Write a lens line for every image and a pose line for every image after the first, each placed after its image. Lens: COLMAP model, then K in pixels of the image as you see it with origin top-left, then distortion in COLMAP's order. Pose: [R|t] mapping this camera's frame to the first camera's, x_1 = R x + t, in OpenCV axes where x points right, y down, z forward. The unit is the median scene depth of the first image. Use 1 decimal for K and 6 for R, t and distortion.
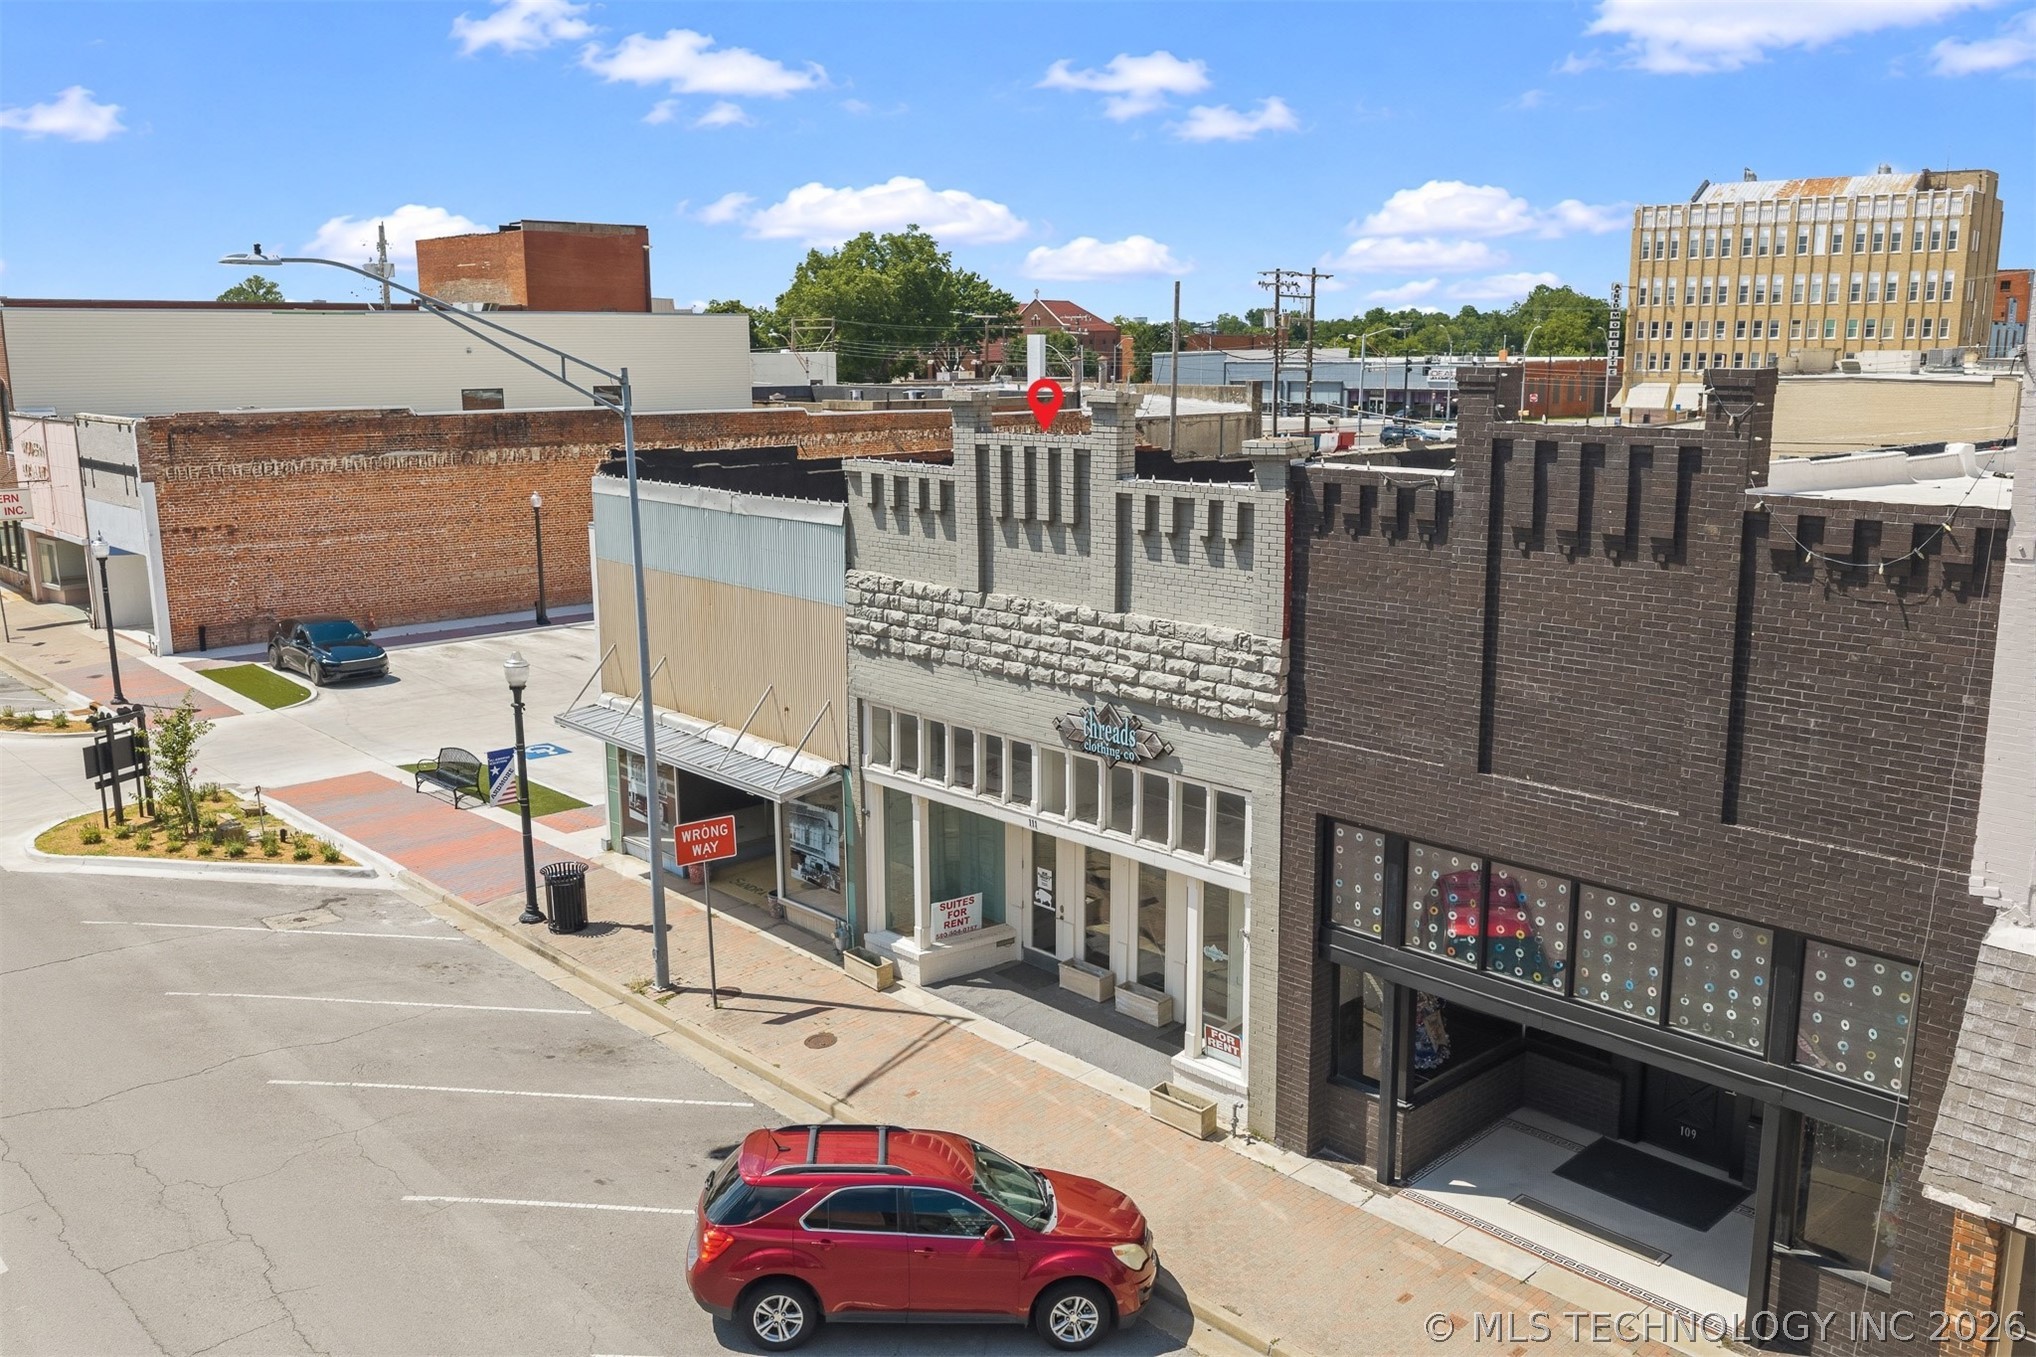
lens RADIAL K [[1682.1, 0, 1023.5], [0, 1682.1, 662.1], [0, 0, 1]] dist [0.013040, -0.023452]
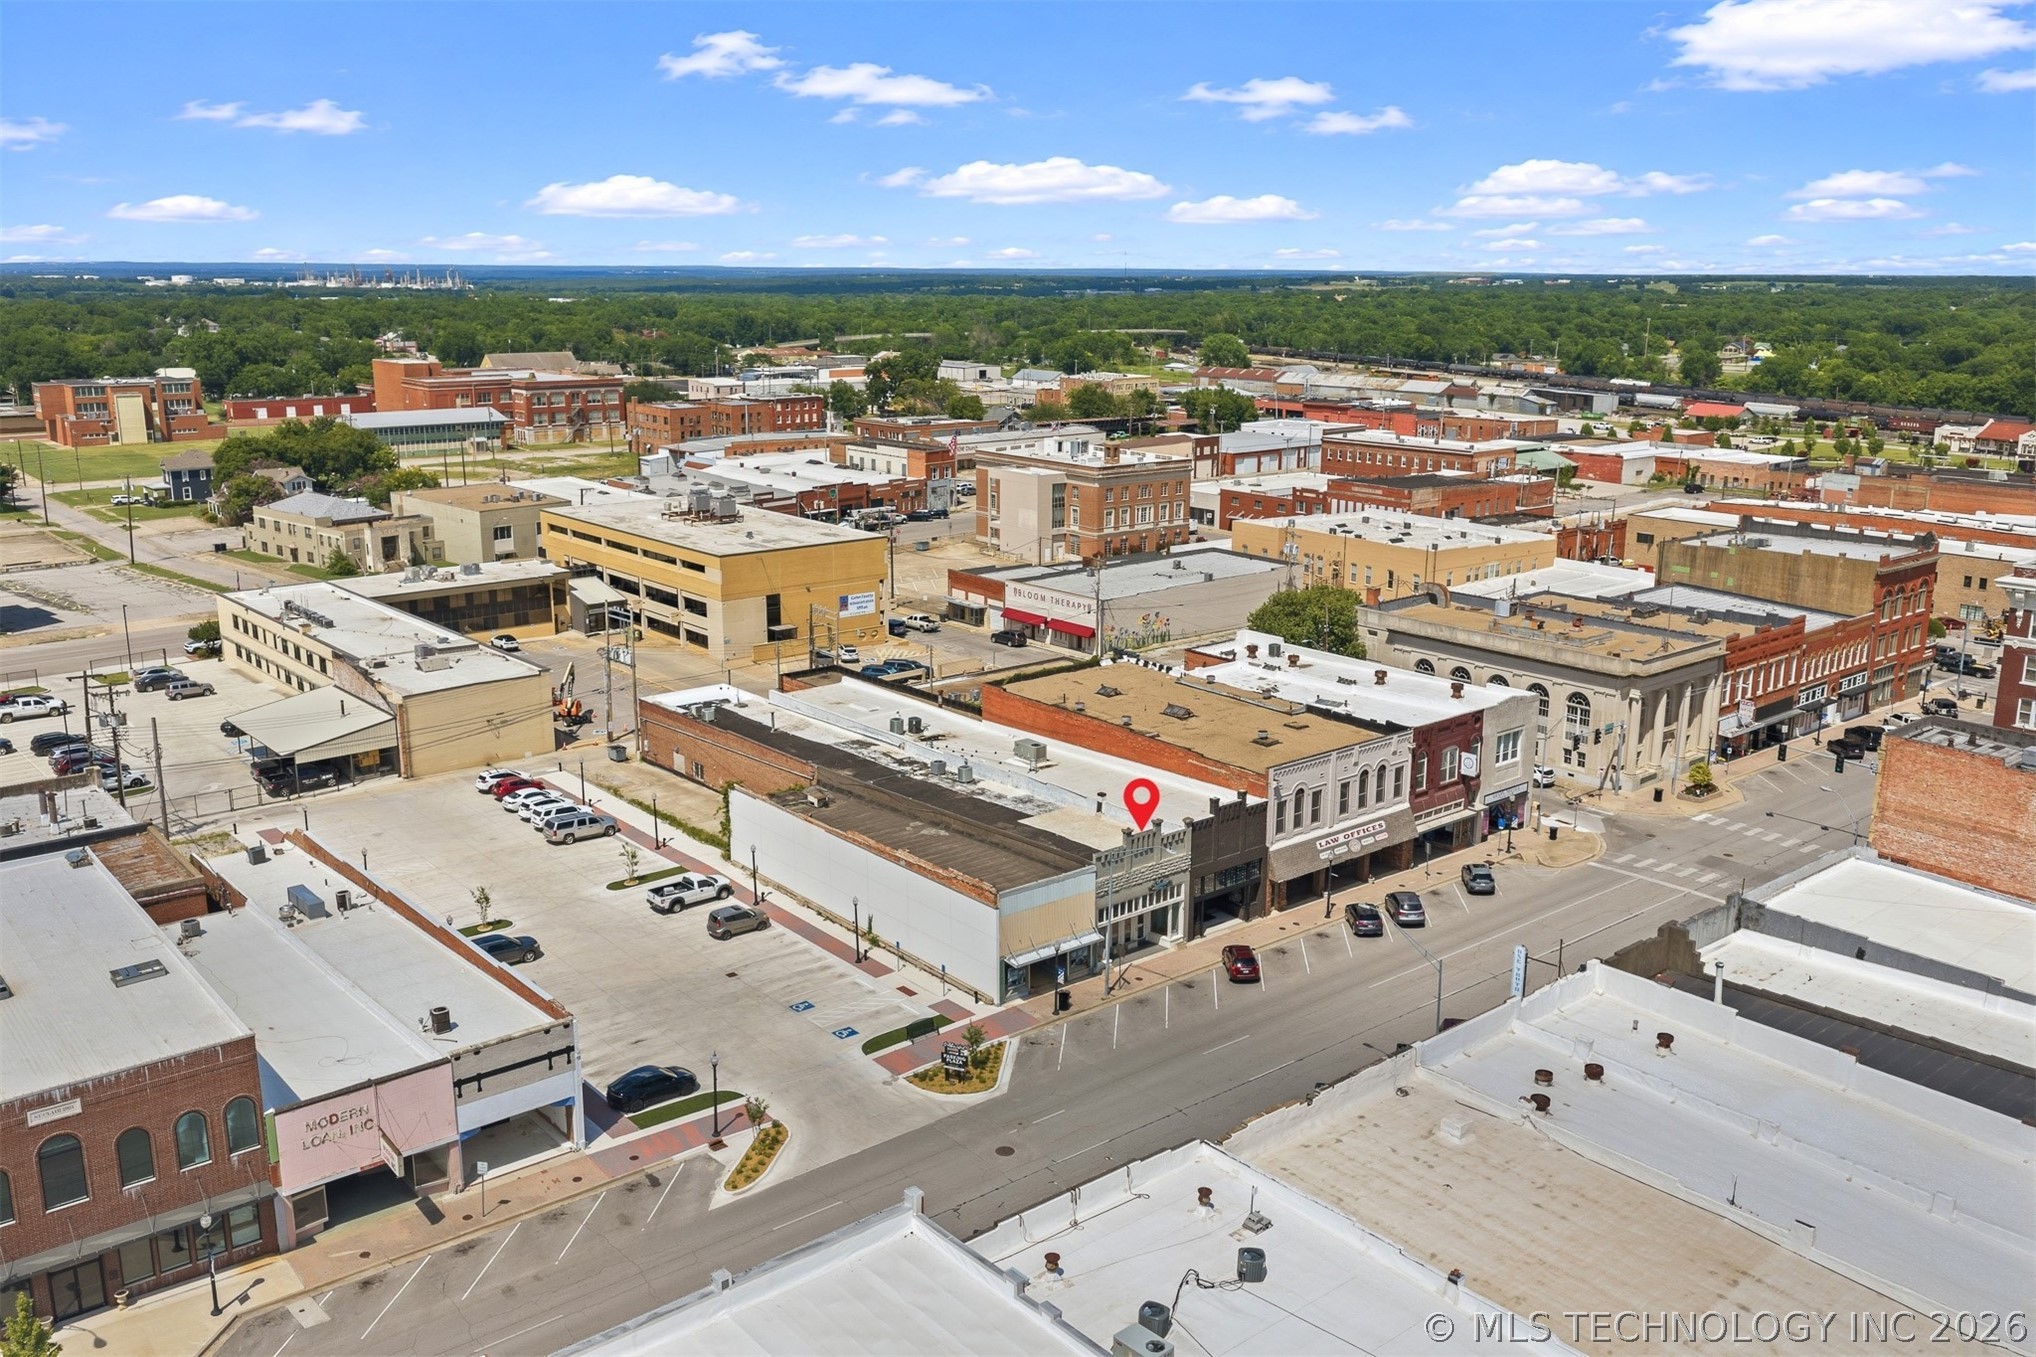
lens RADIAL K [[1682.1, 0, 1023.5], [0, 1682.1, 662.1], [0, 0, 1]] dist [0.013040, -0.023452]
pose [[0.057669, -0.224808, 0.972695, -4.478401], [0.182339, 0.960300, 0.211133, -1.645541], [-0.981543, 0.165185, 0.096371, 0.777981]]
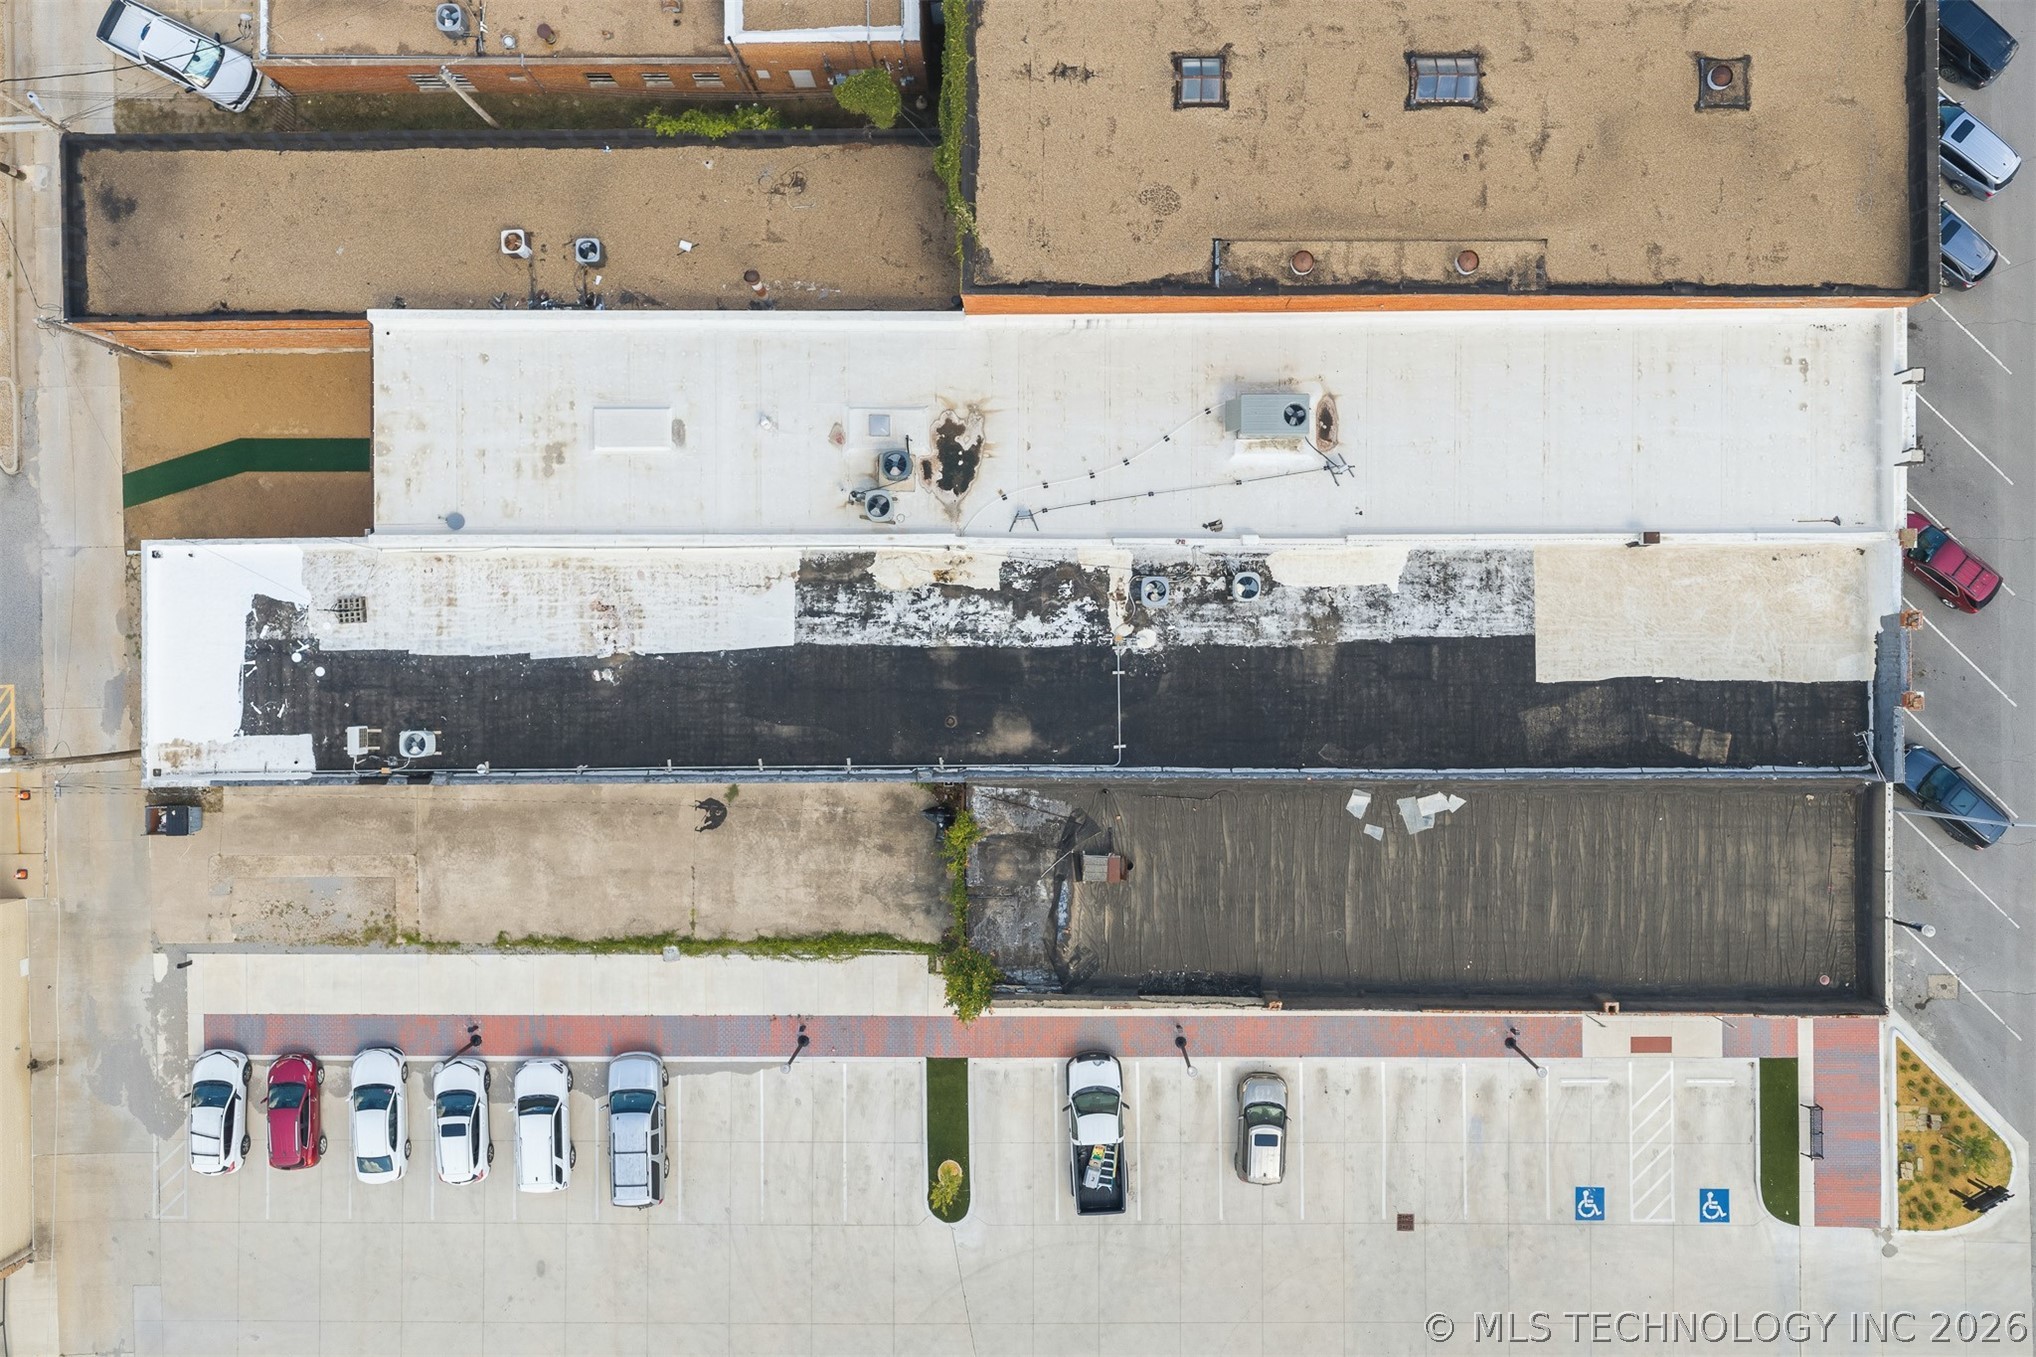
lens RADIAL K [[1682.1, 0, 1023.5], [0, 1682.1, 662.1], [0, 0, 1]] dist [0.013040, -0.023452]
pose [[-0.731250, -0.682065, 0.007773, 0.940396], [0.140575, -0.139542, 0.980187, -2.715023], [-0.667467, 0.717855, 0.197921, 1.360739]]
